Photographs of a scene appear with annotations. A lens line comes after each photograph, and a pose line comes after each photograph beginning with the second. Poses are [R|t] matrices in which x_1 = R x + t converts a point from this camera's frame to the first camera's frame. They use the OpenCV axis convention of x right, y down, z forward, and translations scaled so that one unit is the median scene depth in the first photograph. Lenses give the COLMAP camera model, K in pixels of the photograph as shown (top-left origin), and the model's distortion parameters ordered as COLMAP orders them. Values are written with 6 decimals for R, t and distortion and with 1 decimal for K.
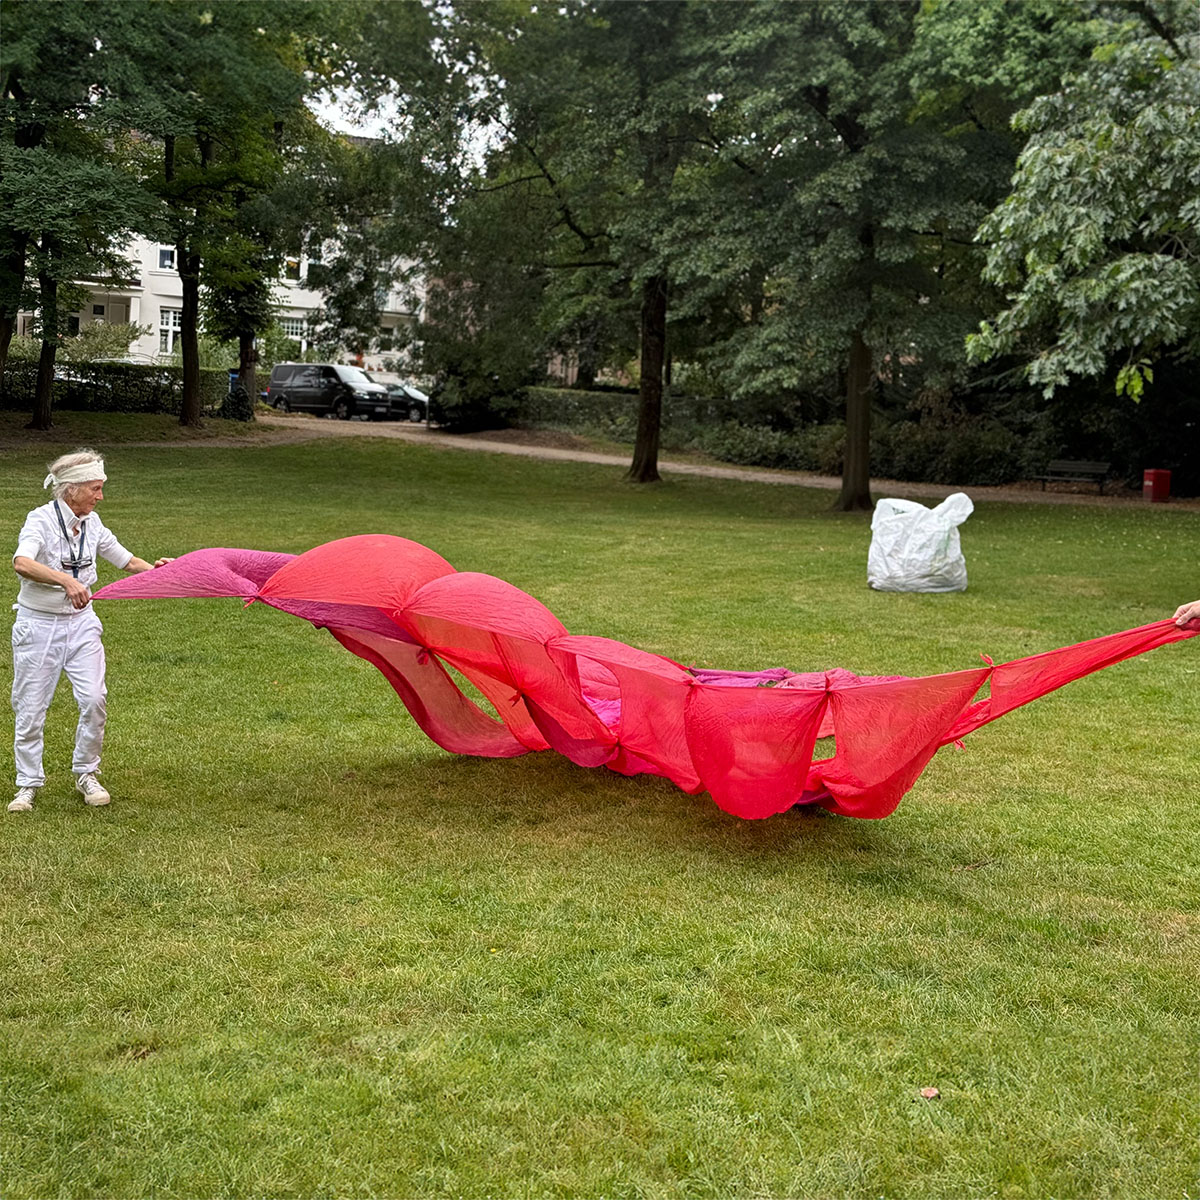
lens RADIAL K [[1728.7, 0, 600.0], [0, 1728.7, 600.0], [0, 0, 1]] dist [0.108531, -0.029187]
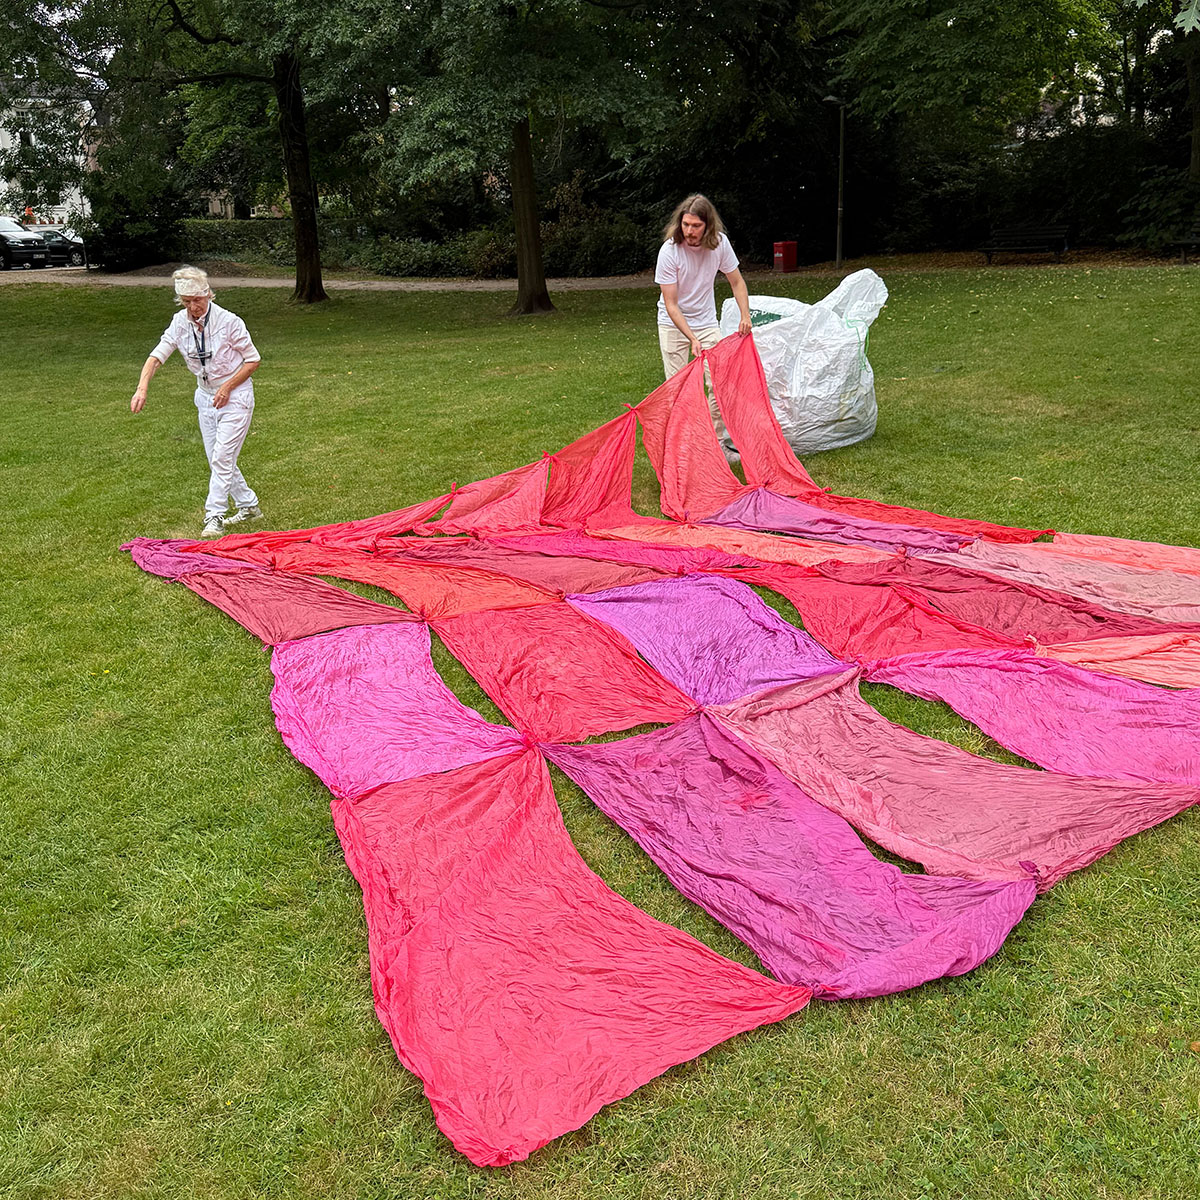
lens RADIAL K [[1211.3, 0, 600.0], [0, 1211.3, 600.0], [0, 0, 1]] dist [0.201423, -0.434551]
pose [[0.963415, -0.160478, 0.214658, 0.012778], [0.119172, 0.973891, 0.193220, -0.044252], [-0.240061, -0.160570, 0.957386, 0.598797]]
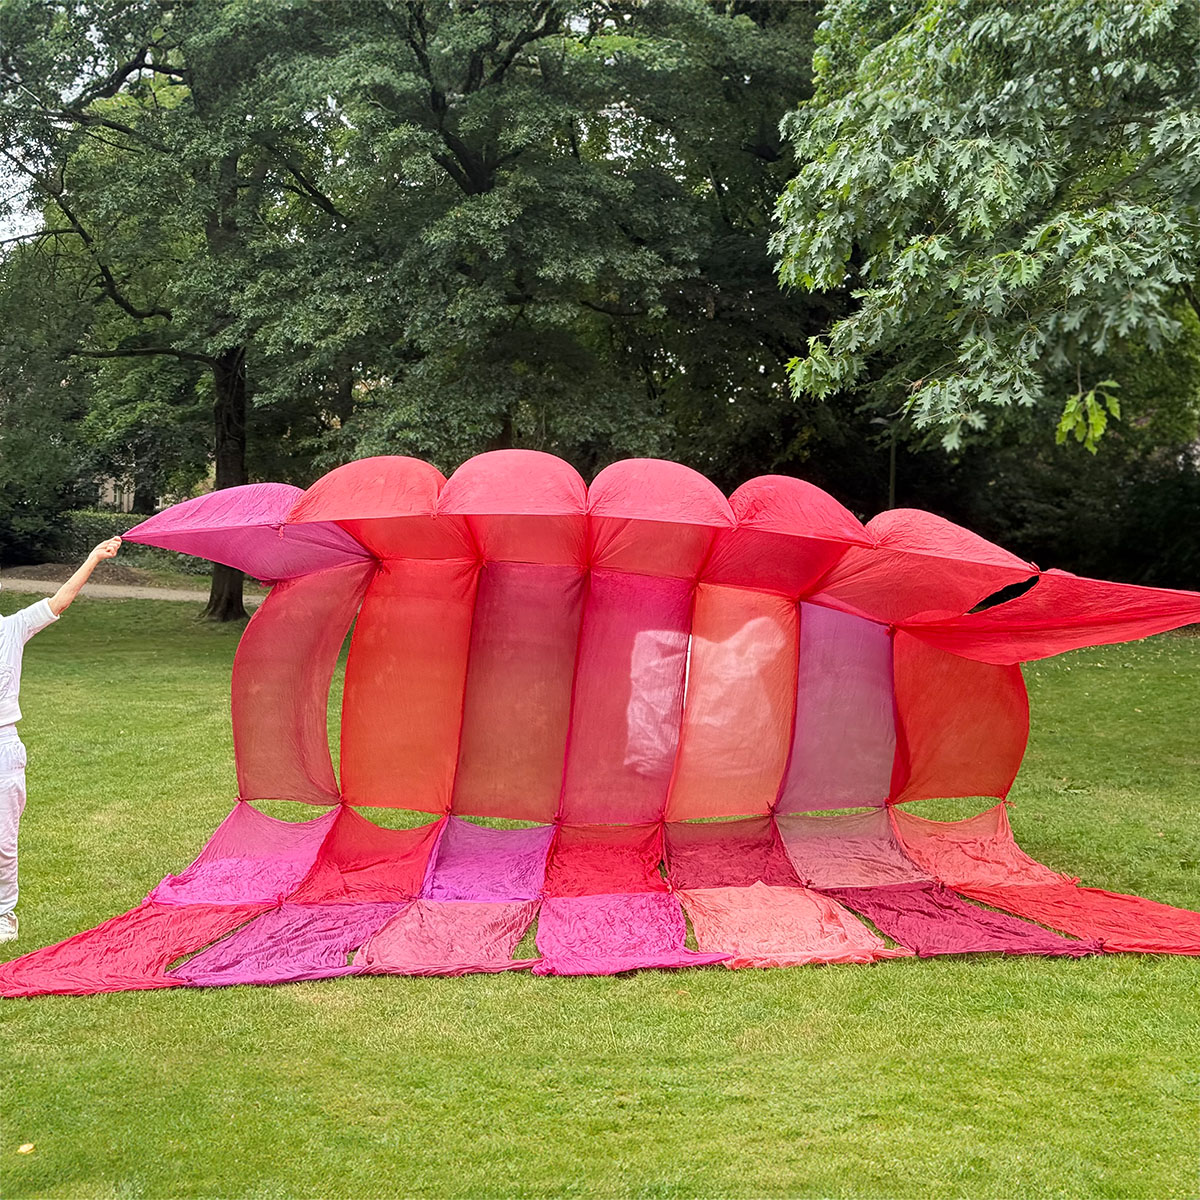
lens RADIAL K [[1804.8, 0, 602.6], [0, 1804.8, 563.7], [0, 0, 1]] dist [0.127954, 0.109449]
pose [[0.971178, -0.038585, 0.235213, -0.005122], [0.060788, 0.994274, -0.087888, -0.025719], [-0.230475, 0.099653, 0.967962, 0.368562]]
